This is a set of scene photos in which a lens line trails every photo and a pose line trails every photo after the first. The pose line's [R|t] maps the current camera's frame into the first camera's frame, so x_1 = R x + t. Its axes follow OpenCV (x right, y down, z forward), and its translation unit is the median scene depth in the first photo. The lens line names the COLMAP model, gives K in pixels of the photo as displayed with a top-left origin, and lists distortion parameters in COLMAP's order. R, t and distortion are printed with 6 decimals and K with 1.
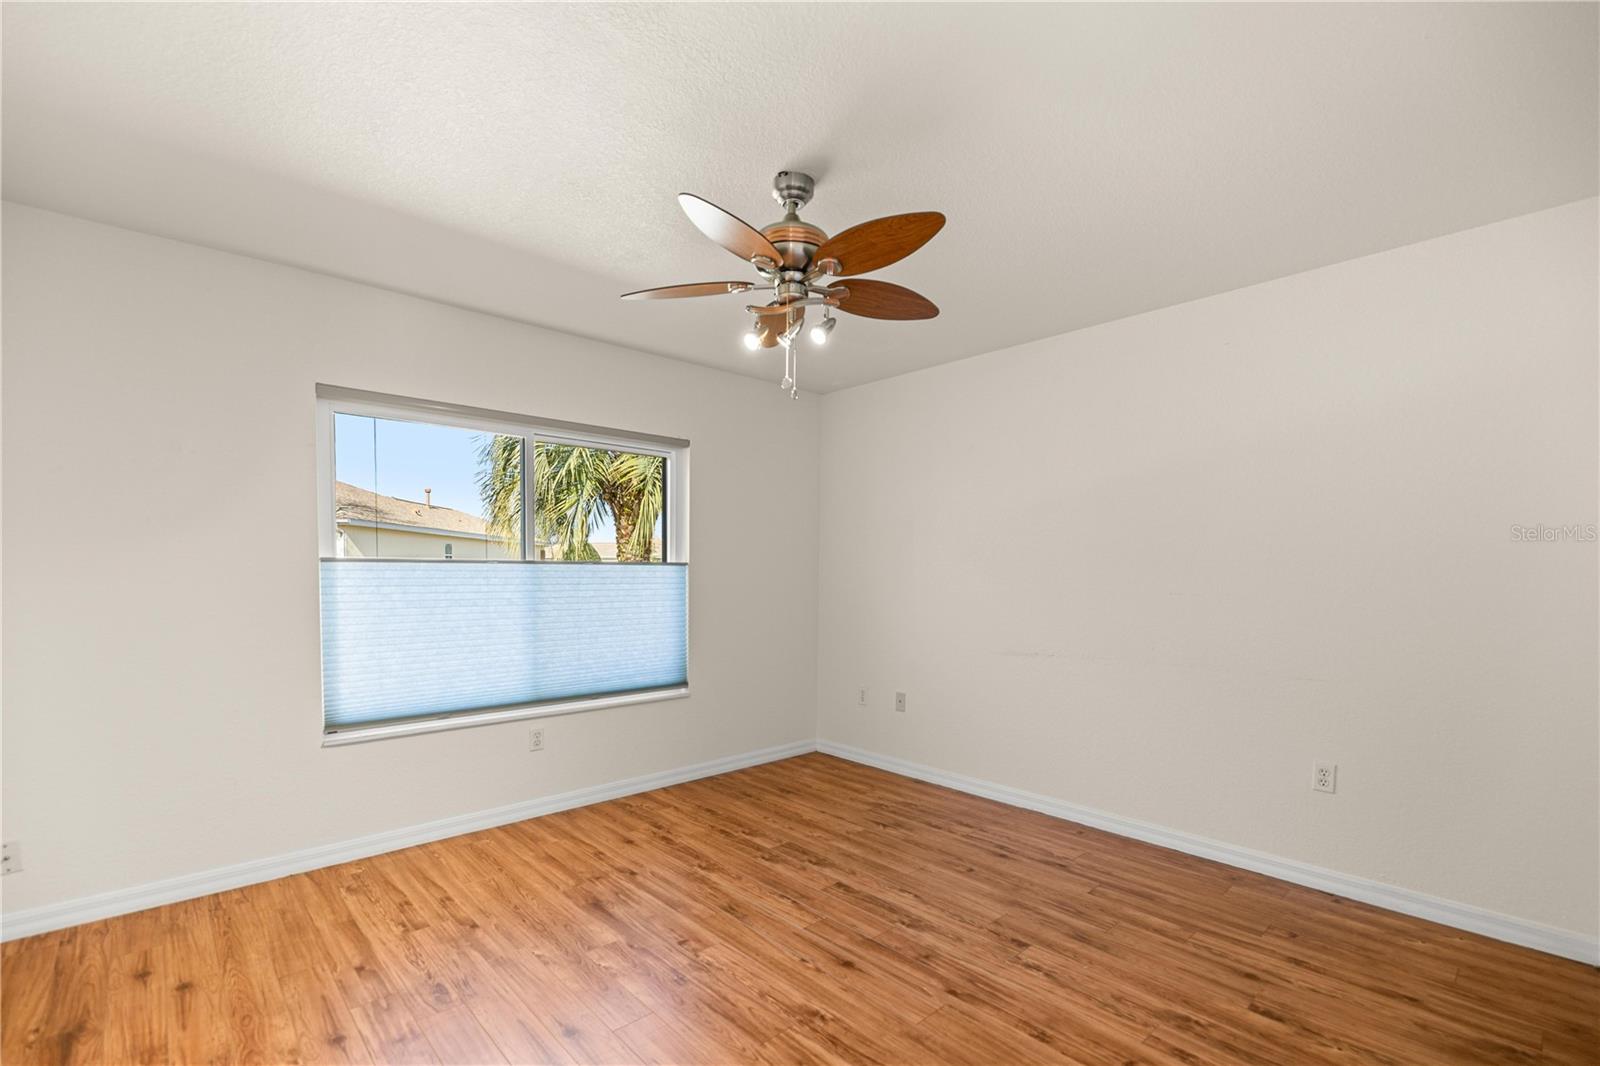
lens RADIAL K [[669.7, 0, 796.0], [0, 669.7, 534.3], [0, 0, 1]] dist [0.000314, -0.000081]
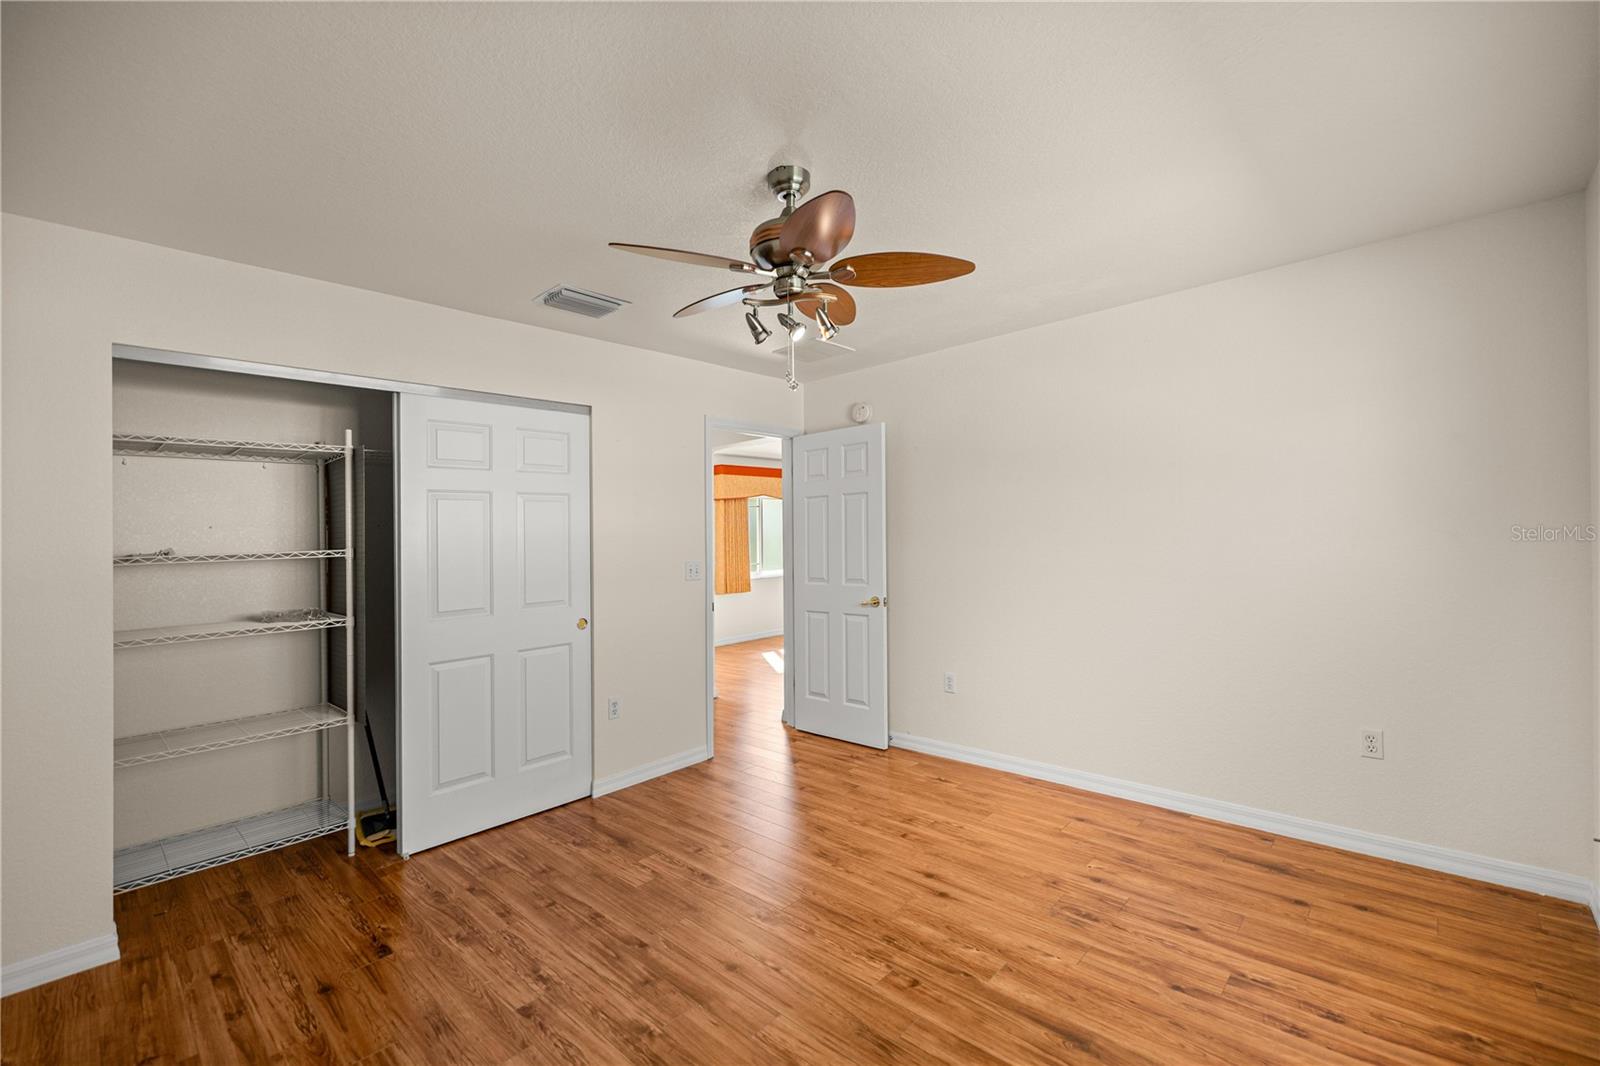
lens RADIAL K [[669.7, 0, 796.0], [0, 669.7, 534.3], [0, 0, 1]] dist [0.000314, -0.000081]
pose [[-0.996841, 0.026503, -0.074874, 0.040003], [0.031265, 0.997513, -0.063164, 0.069404], [0.073014, -0.065306, -0.995190, 2.001047]]
